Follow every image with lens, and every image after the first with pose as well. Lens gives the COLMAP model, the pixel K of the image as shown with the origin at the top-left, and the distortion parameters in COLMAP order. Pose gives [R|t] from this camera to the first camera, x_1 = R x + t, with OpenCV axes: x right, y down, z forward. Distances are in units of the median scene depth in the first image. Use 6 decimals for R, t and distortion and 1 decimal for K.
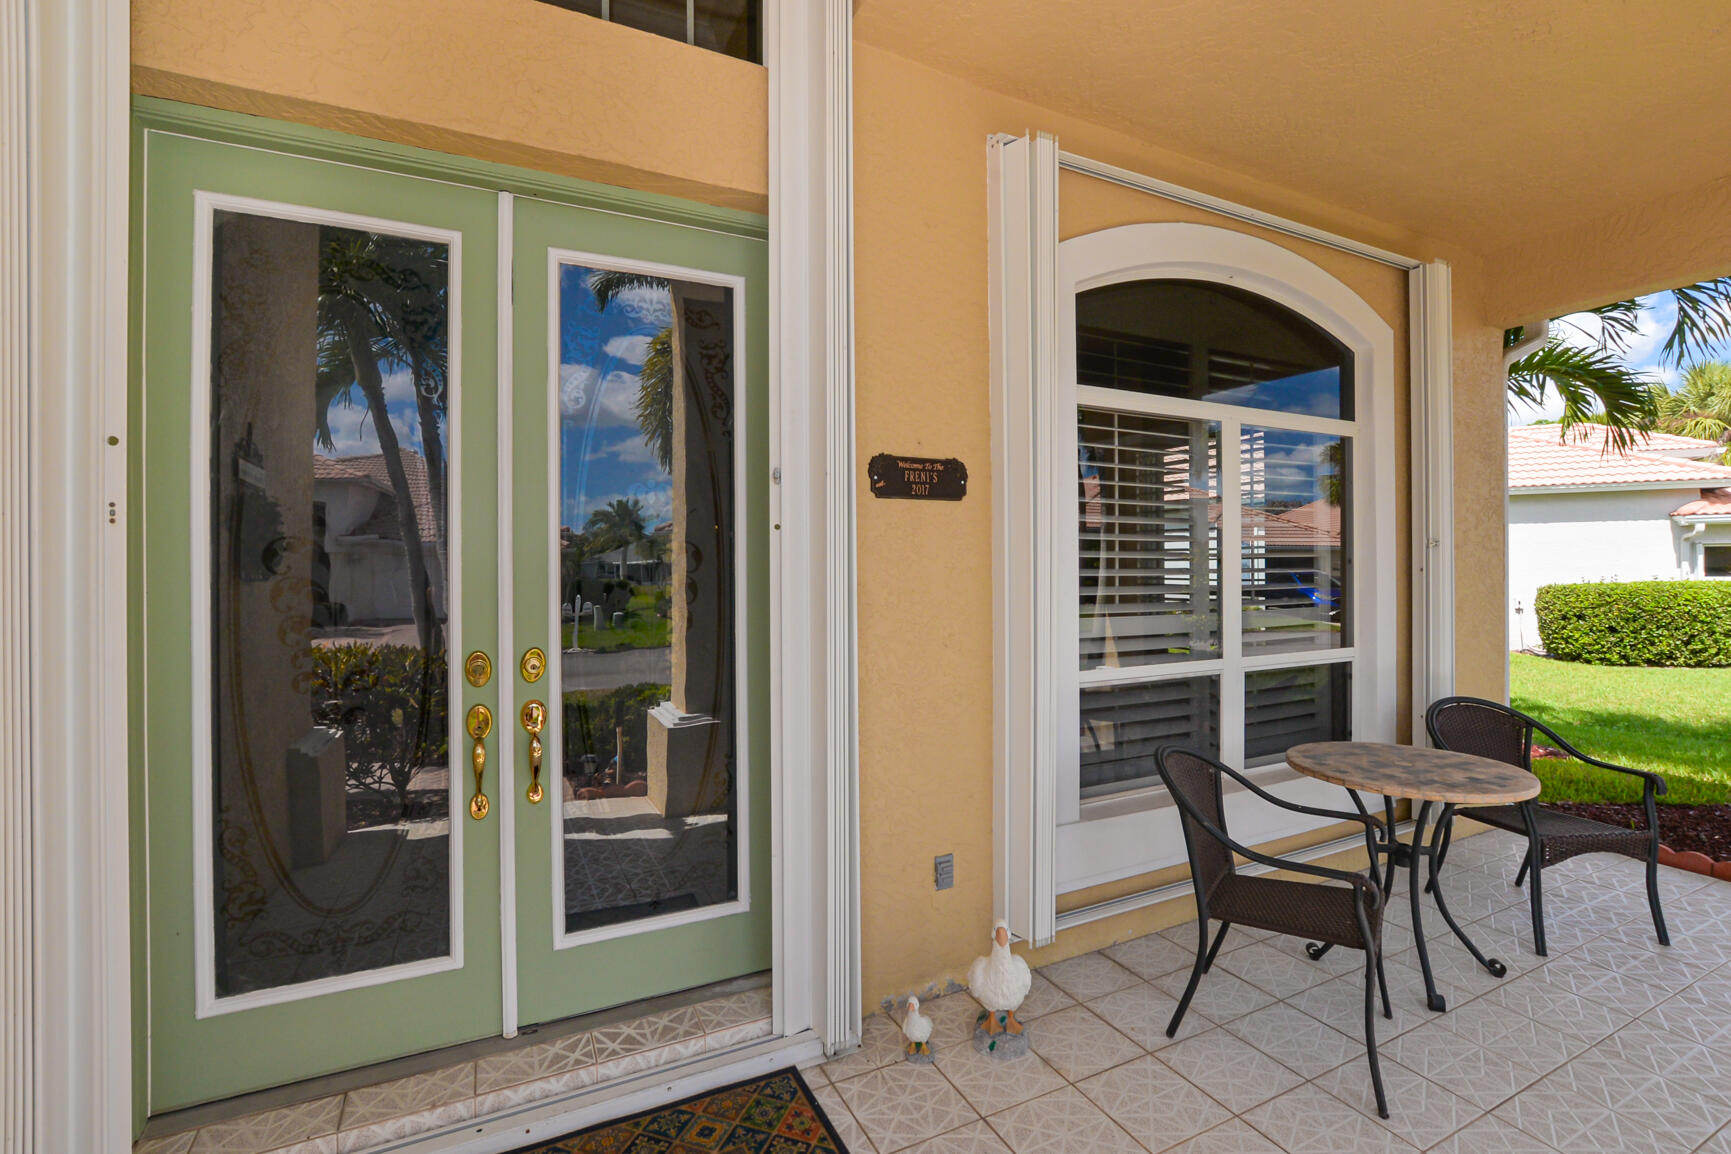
lens RADIAL K [[779.4, 0, 871.6], [0, 779.4, 562.9], [0, 0, 1]] dist [-0.029829, 0.007939]
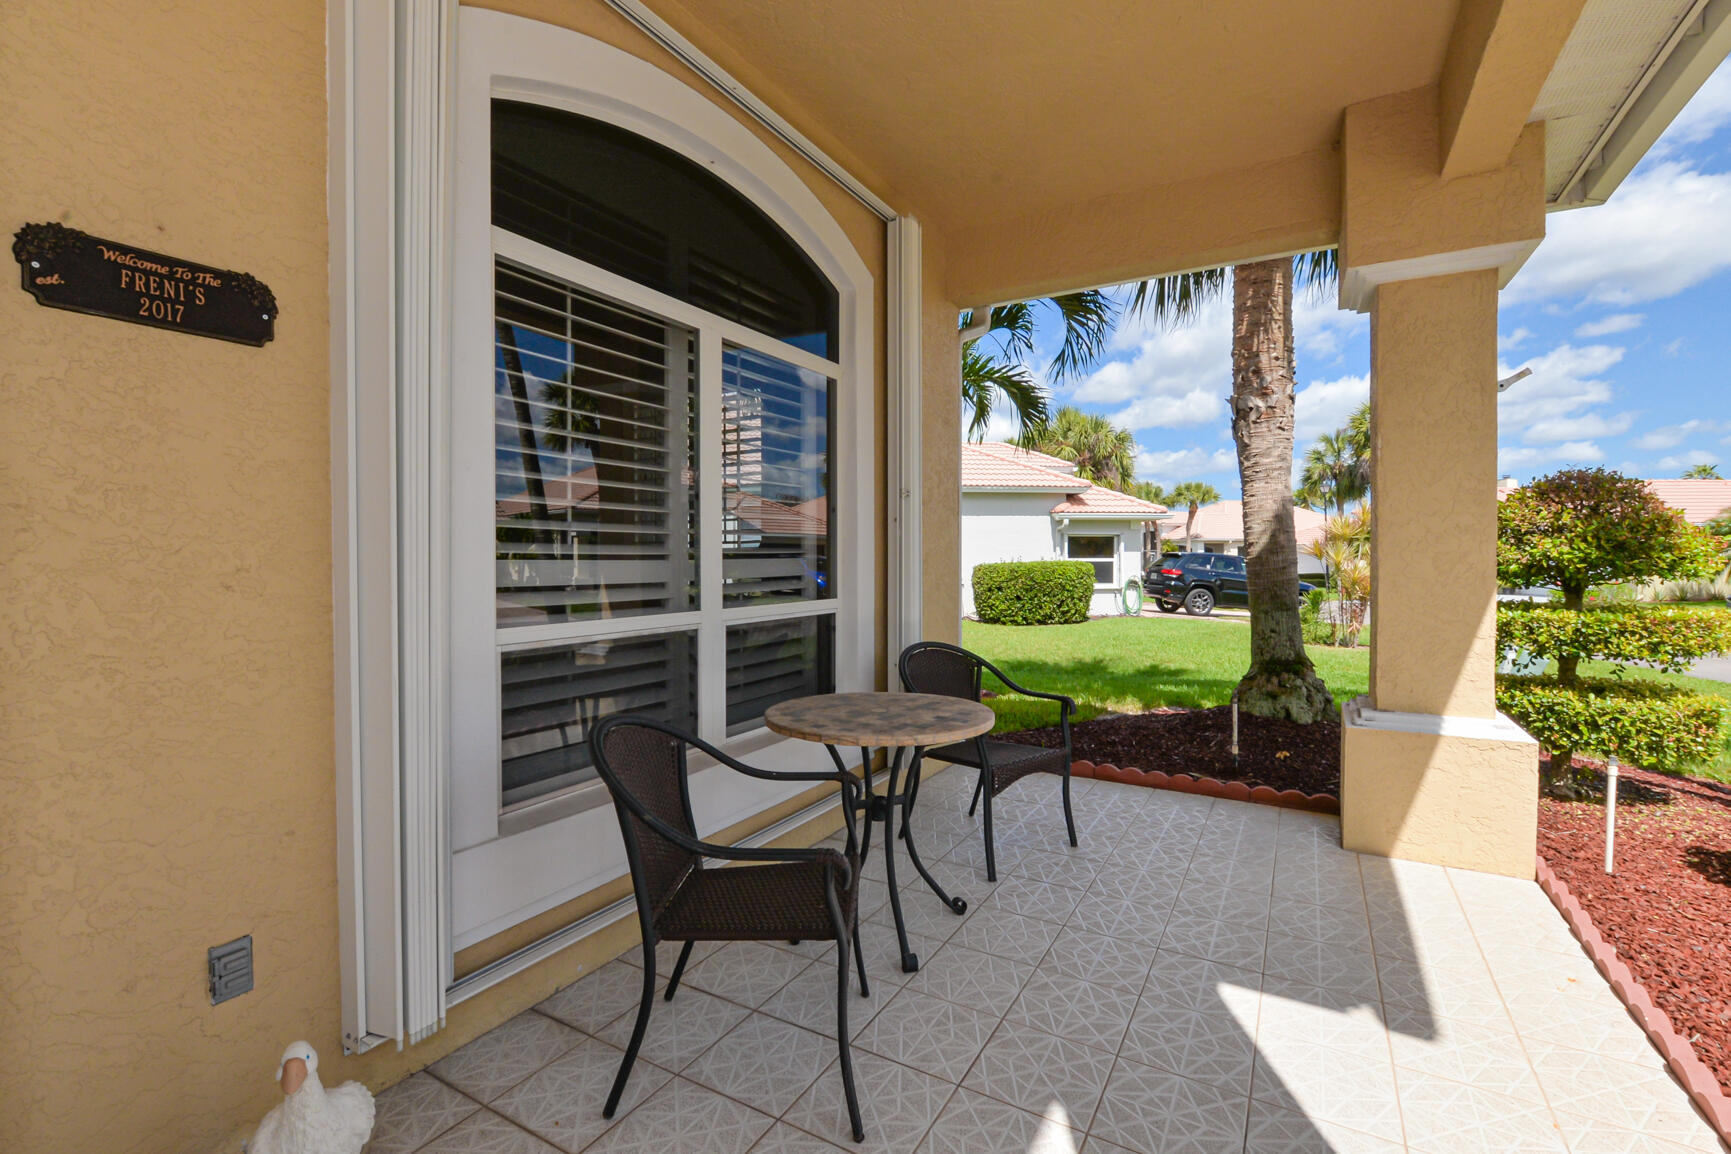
lens RADIAL K [[779.4, 0, 871.6], [0, 779.4, 562.9], [0, 0, 1]] dist [-0.029829, 0.007939]
pose [[0.831381, -0.003973, 0.555689, 0.161416], [-0.003533, 0.999916, 0.012434, 0.070961], [-0.555692, -0.012300, 0.831297, 0.223567]]
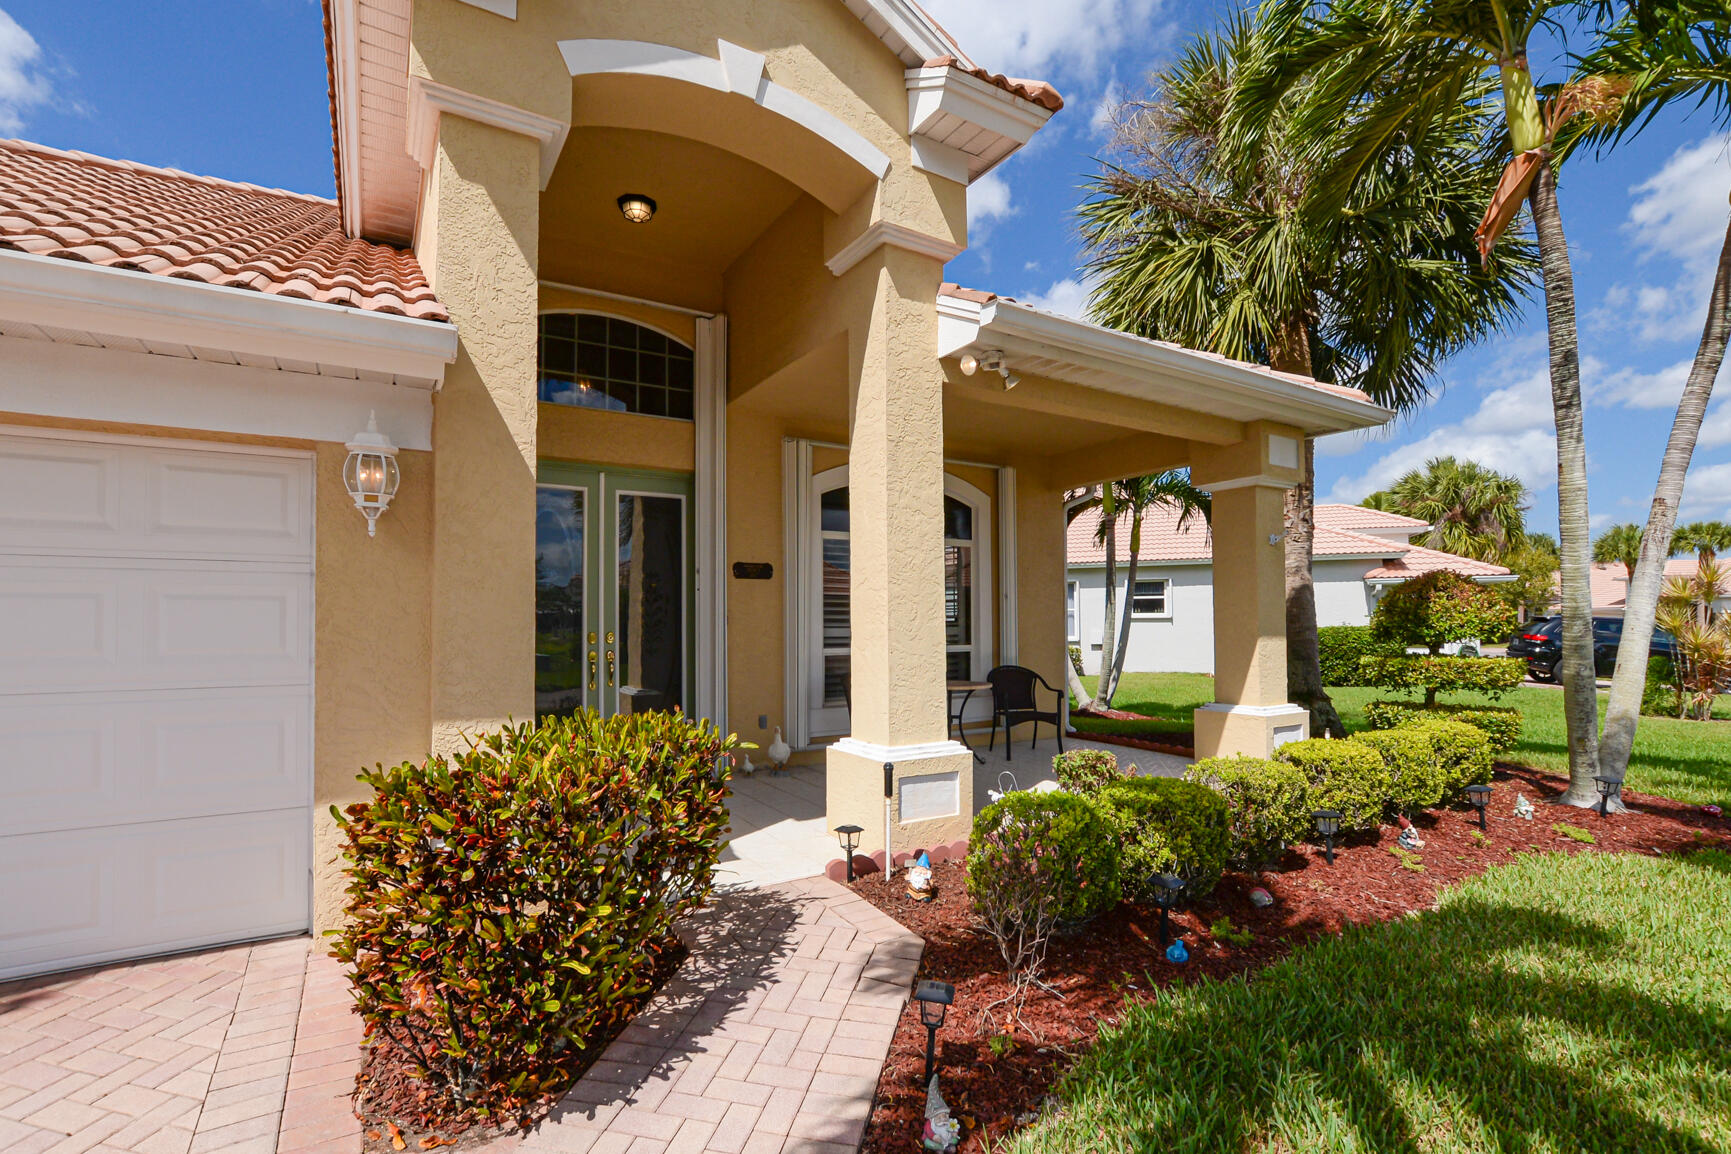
lens RADIAL K [[737.5, 0, 865.5], [0, 737.5, 577.0], [0, 0, 1]] dist [-0.017306, 0.000021]
pose [[0.994199, 0.002914, 0.107519, 0.152796], [0.003284, 0.998344, -0.057427, 0.050313], [-0.107509, 0.057447, 0.992543, -1.348024]]
